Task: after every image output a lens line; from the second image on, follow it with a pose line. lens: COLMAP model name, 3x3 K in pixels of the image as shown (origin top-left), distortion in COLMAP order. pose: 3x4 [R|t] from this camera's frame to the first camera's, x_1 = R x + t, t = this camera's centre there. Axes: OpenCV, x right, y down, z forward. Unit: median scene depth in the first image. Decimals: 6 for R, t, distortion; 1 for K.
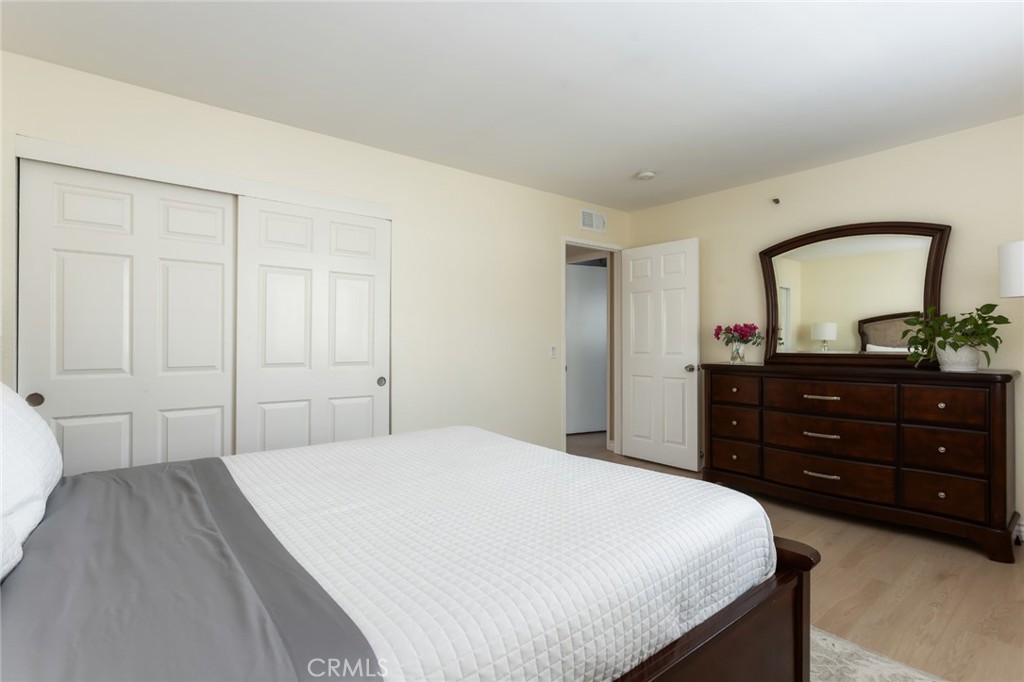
lens RADIAL K [[503.7, 0, 534.7], [0, 503.7, 339.5], [0, 0, 1]] dist [-0.013101, 0.000354]
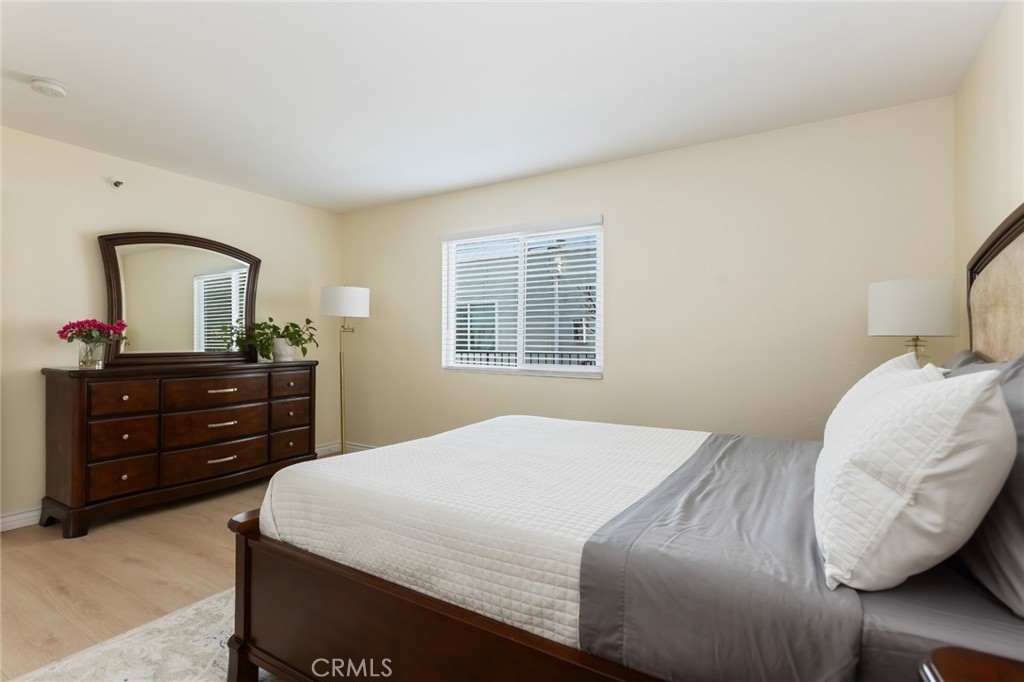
lens RADIAL K [[482.6, 0, 506.3], [0, 482.6, 337.2], [0, 0, 1]] dist [-0.011445, 0.000593]
pose [[-0.314962, 0.005083, 0.949091, -0.596321], [-0.008141, 0.999934, -0.008057, -0.001565], [-0.949069, -0.010264, -0.314900, 0.668336]]
